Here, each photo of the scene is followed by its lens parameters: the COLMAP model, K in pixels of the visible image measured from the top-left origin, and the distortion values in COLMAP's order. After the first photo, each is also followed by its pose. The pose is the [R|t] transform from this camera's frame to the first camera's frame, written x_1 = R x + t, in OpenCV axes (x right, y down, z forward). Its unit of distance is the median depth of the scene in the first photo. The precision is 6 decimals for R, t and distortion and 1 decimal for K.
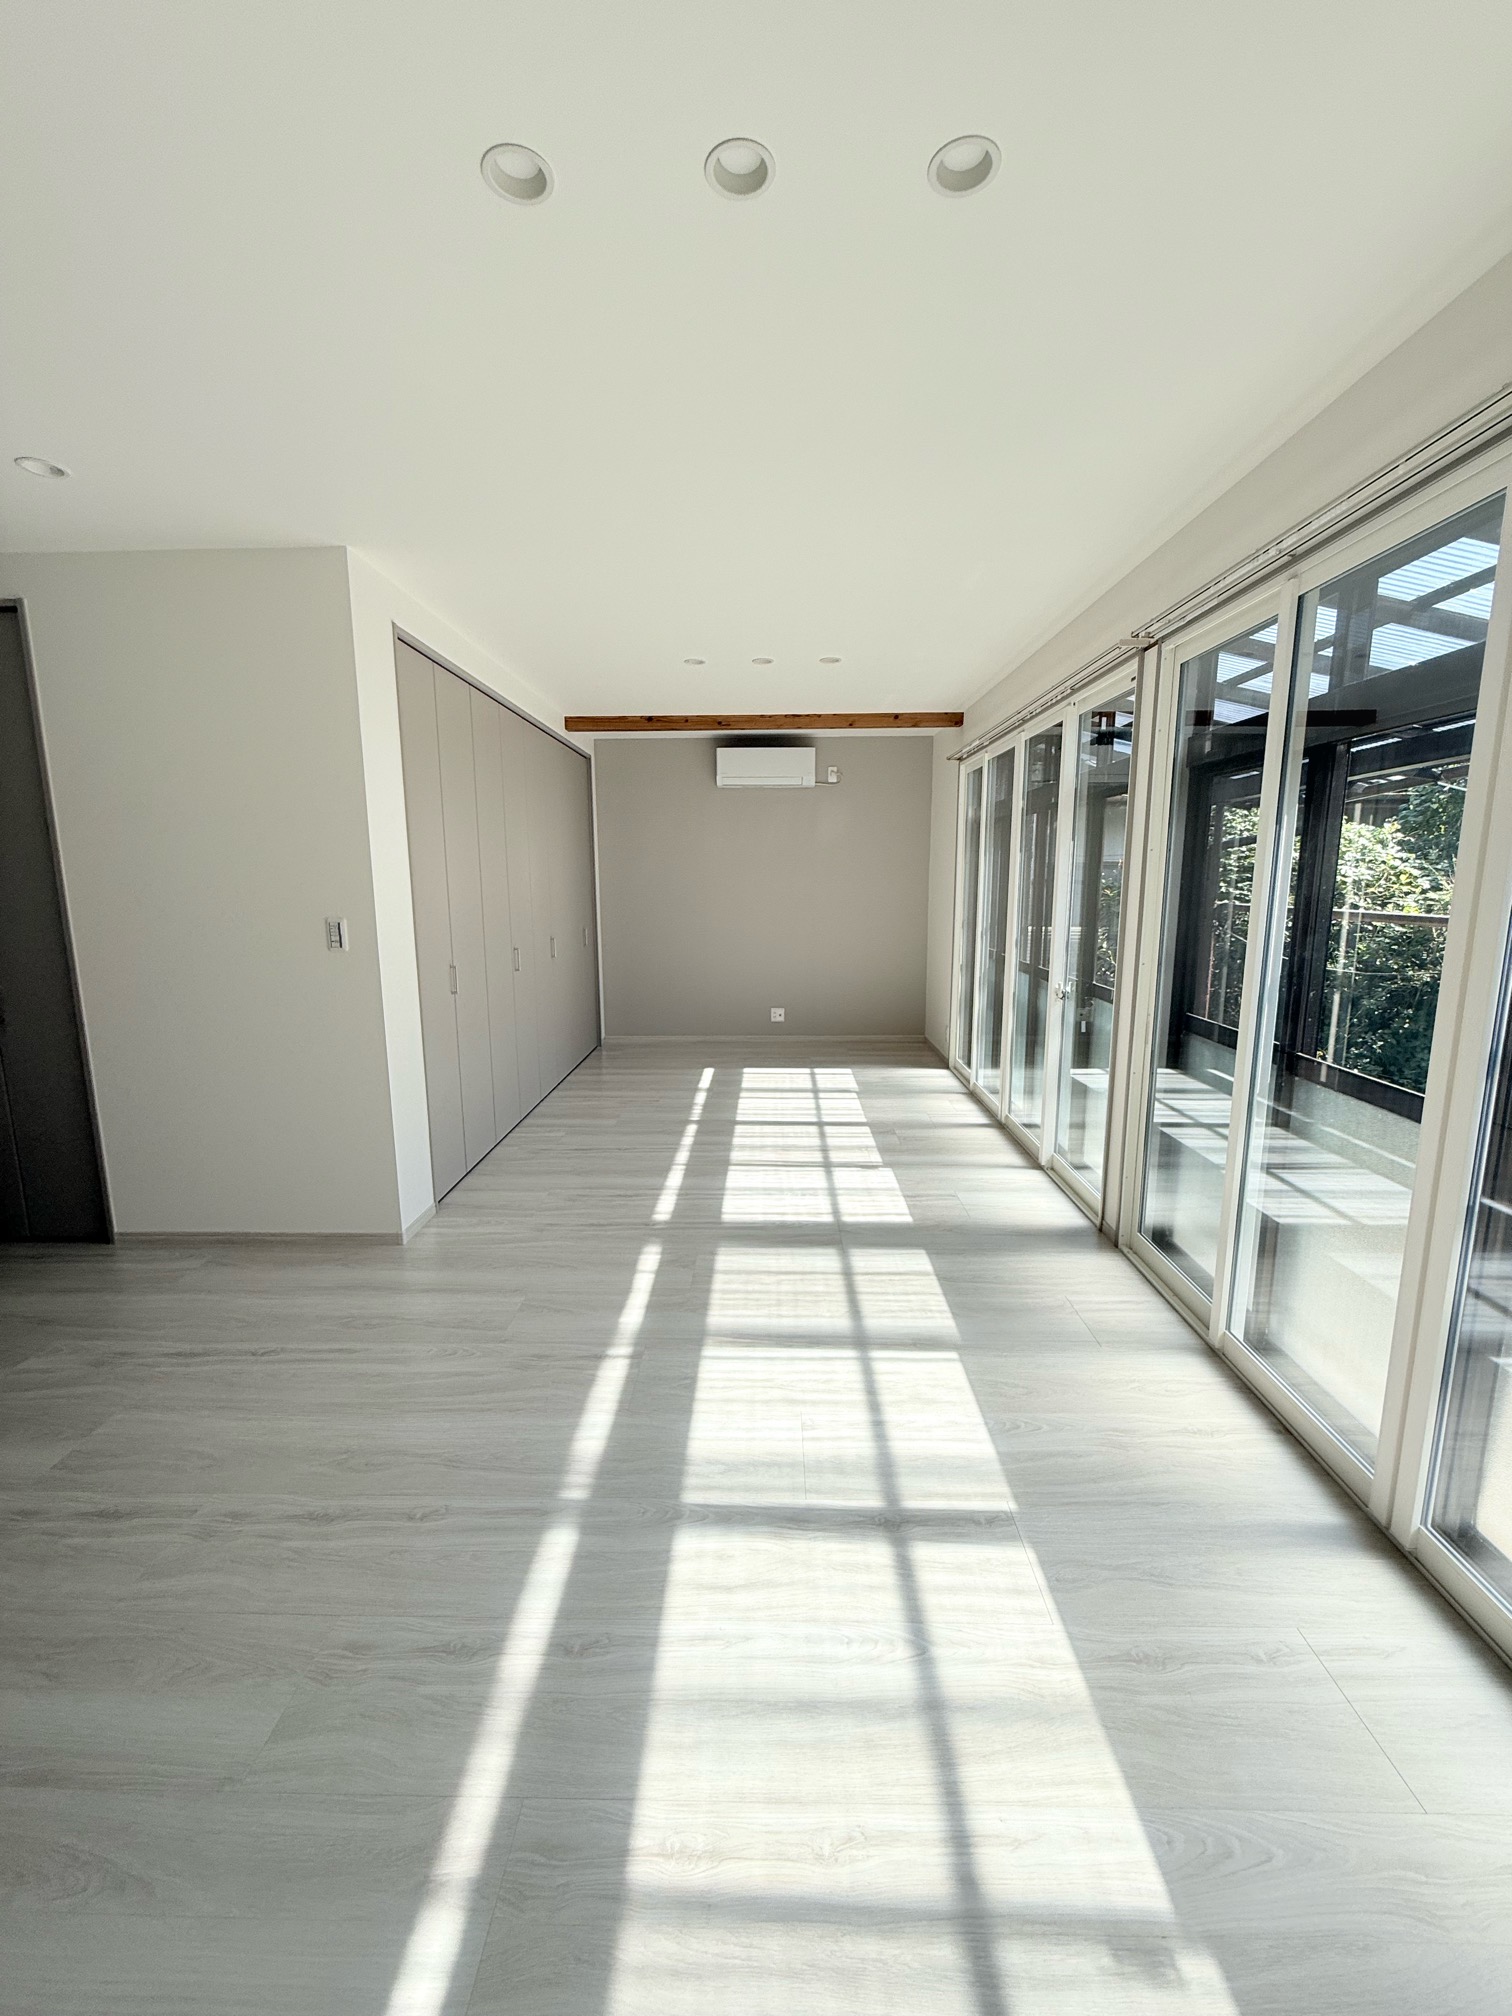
lens RADIAL K [[806.5, 0, 749.9], [0, 806.5, 1008.0], [0, 0, 1]] dist [-0.000160, -0.000015]
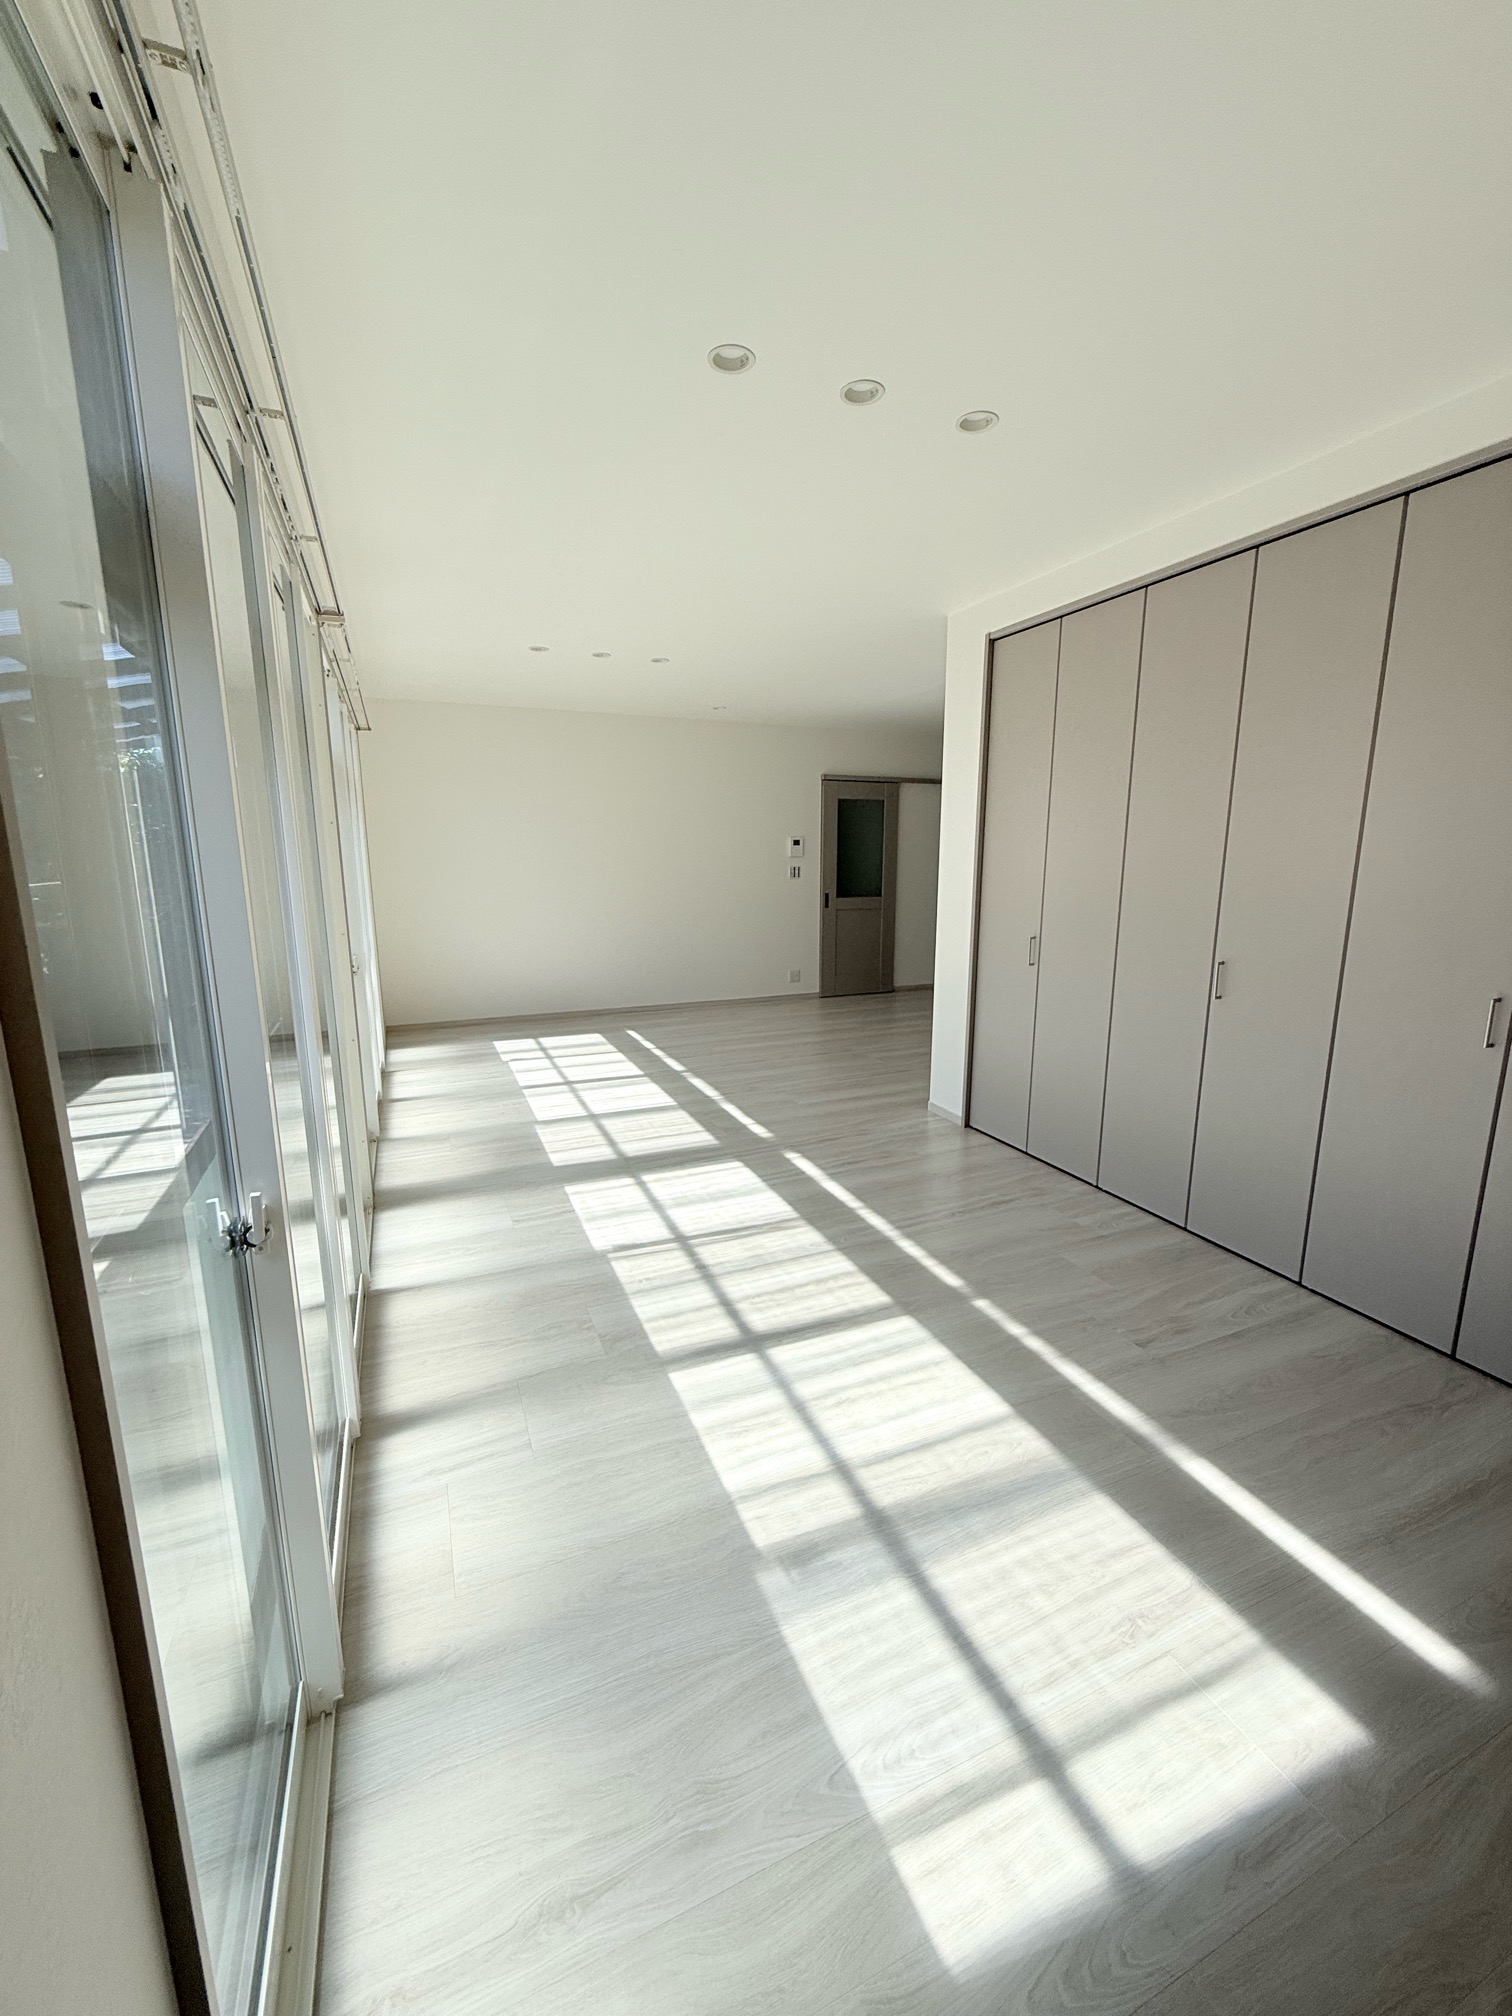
lens RADIAL K [[816.8, 0, 748.4], [0, 816.8, 1010.0], [0, 0, 1]] dist [-0.010453, 0.000104]
pose [[-0.912706, 0.079305, -0.400847, 0.344892], [-0.063839, 0.941265, 0.331580, -0.269707], [0.403599, 0.328225, -0.854035, 1.703734]]
